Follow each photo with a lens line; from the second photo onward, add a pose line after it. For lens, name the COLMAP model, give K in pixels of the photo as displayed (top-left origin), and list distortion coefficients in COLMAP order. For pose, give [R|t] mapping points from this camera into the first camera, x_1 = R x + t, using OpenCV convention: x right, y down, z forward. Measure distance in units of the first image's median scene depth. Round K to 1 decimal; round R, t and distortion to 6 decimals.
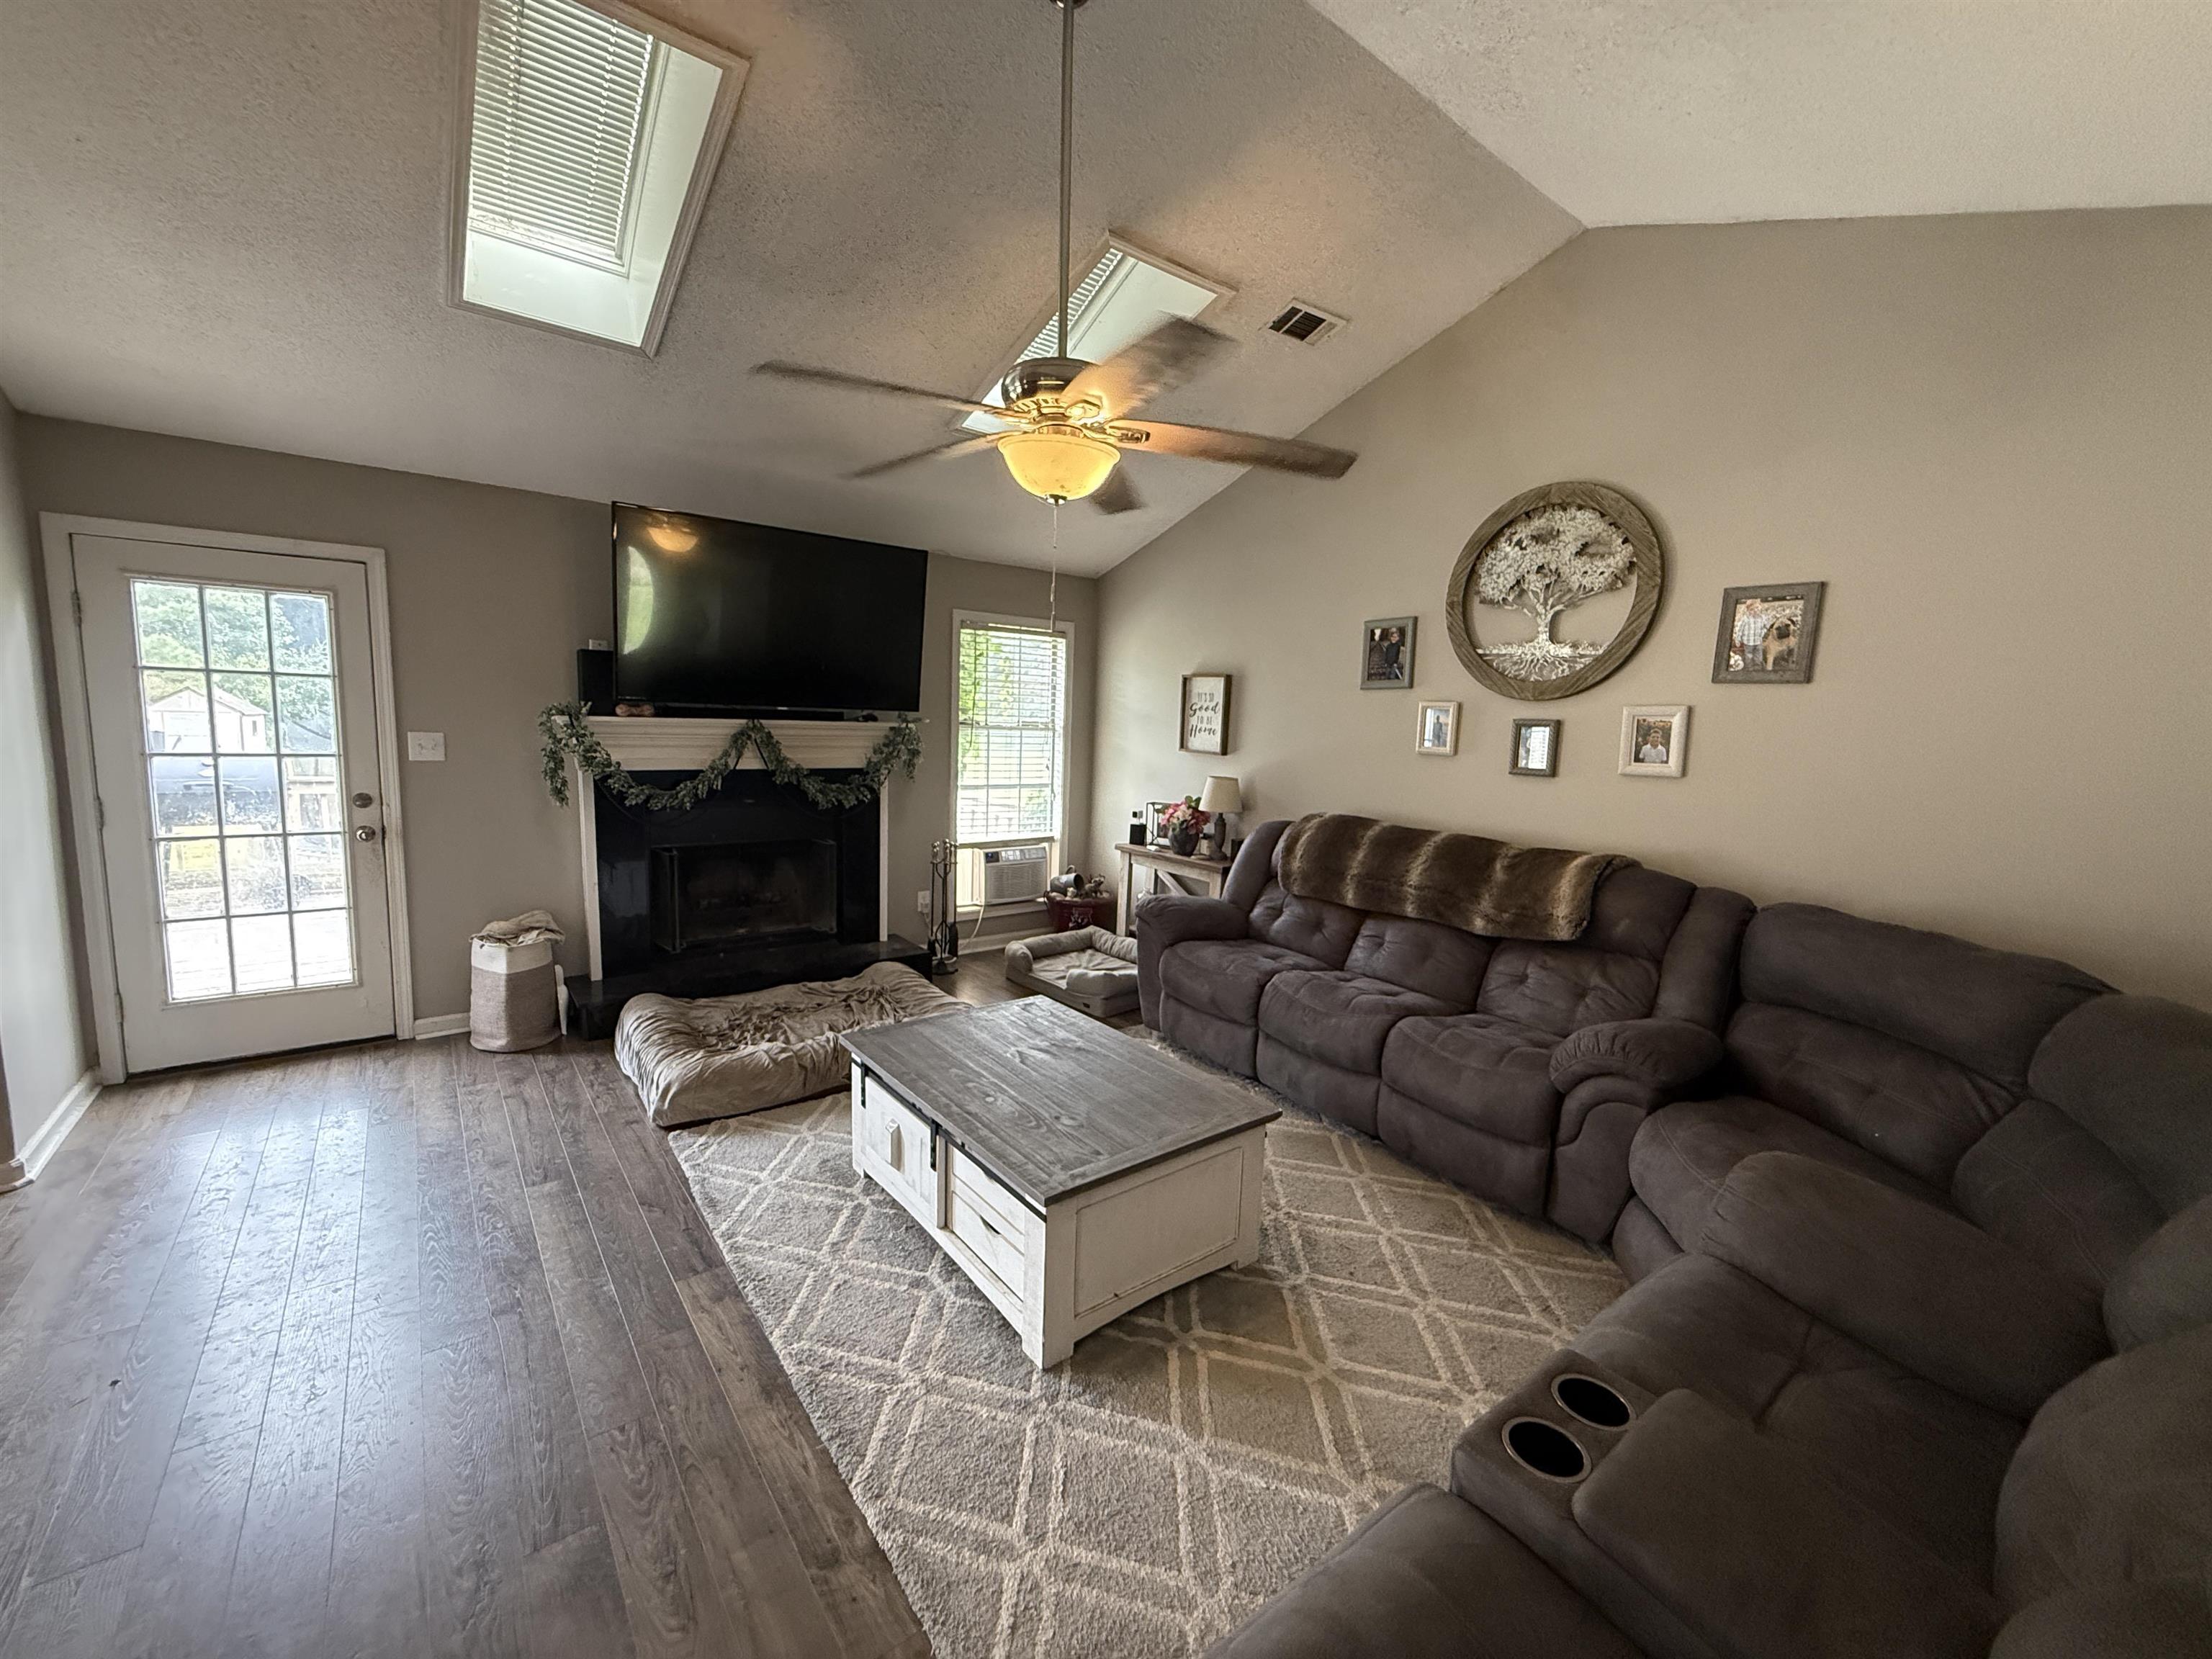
lens RADIAL K [[888.3, 0, 1098.7], [0, 888.3, 829.1], [0, 0, 1]] dist [0.002662, 0.000171]
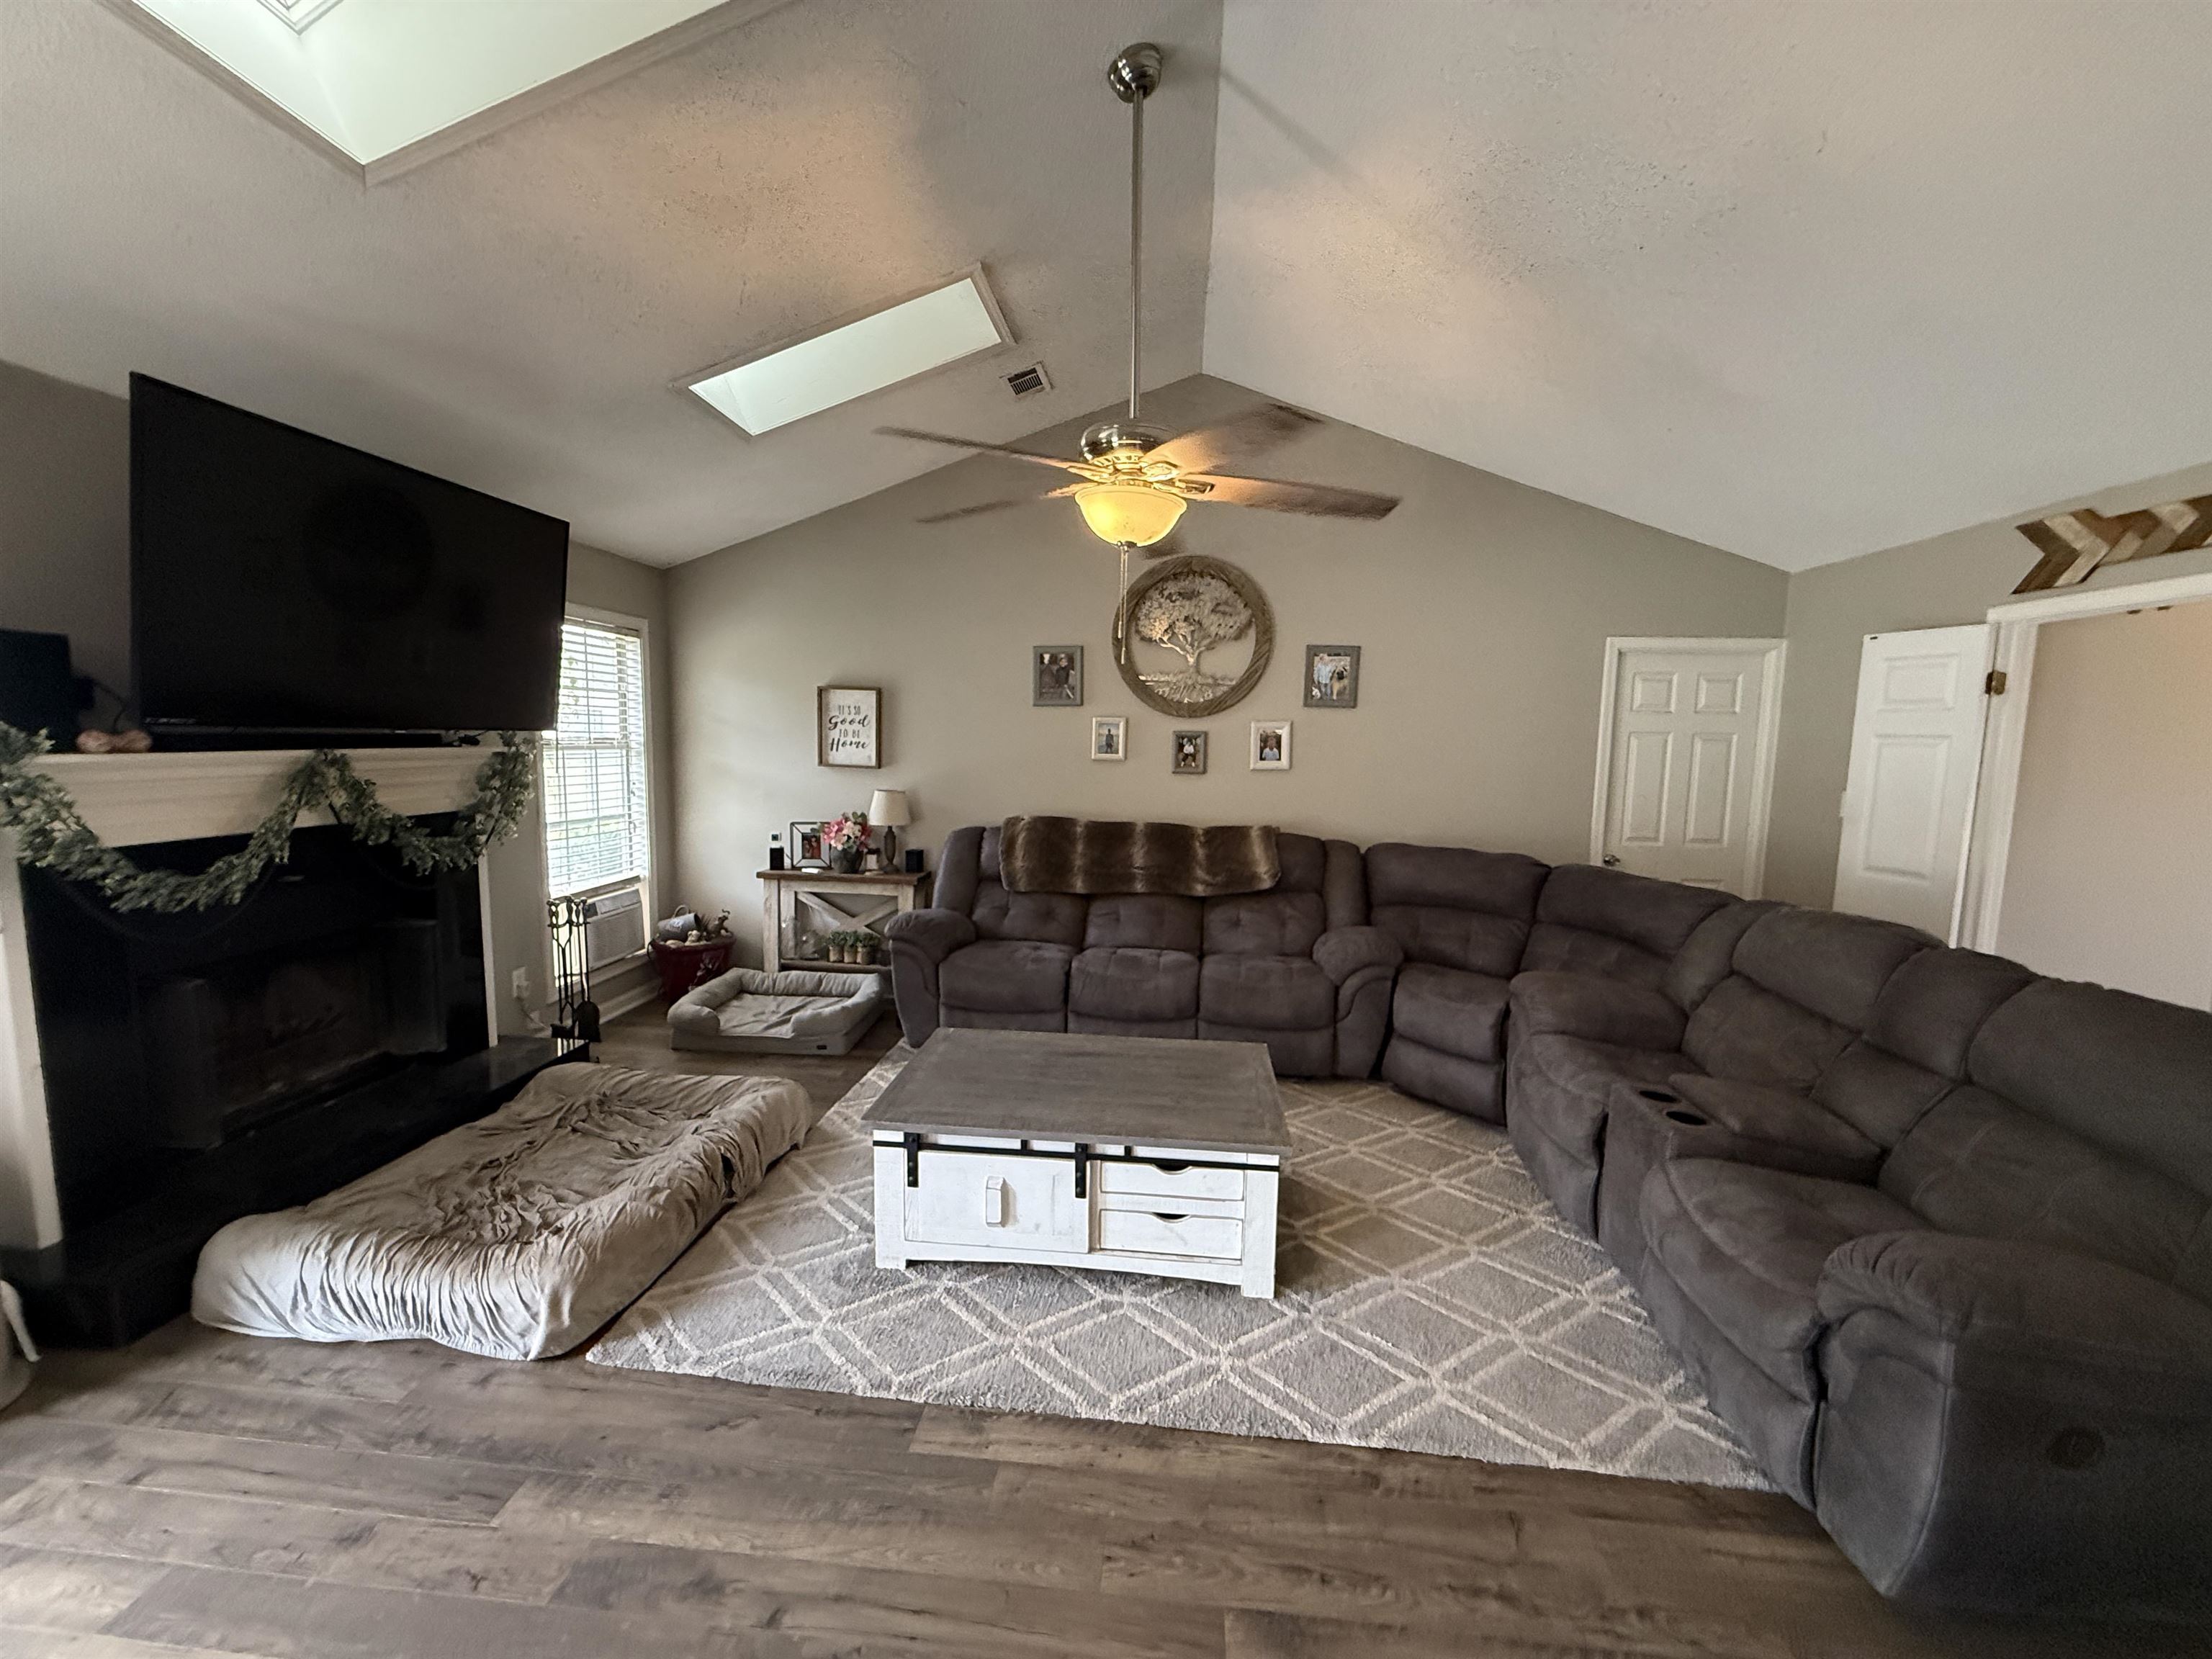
lens RADIAL K [[888.3, 0, 1098.7], [0, 888.3, 829.1], [0, 0, 1]] dist [0.002662, 0.000171]
pose [[0.682517, -0.098106, 0.724255, -0.560254], [0.095627, 0.994418, 0.044586, -0.048235], [-0.724587, 0.038828, 0.688089, 0.181736]]
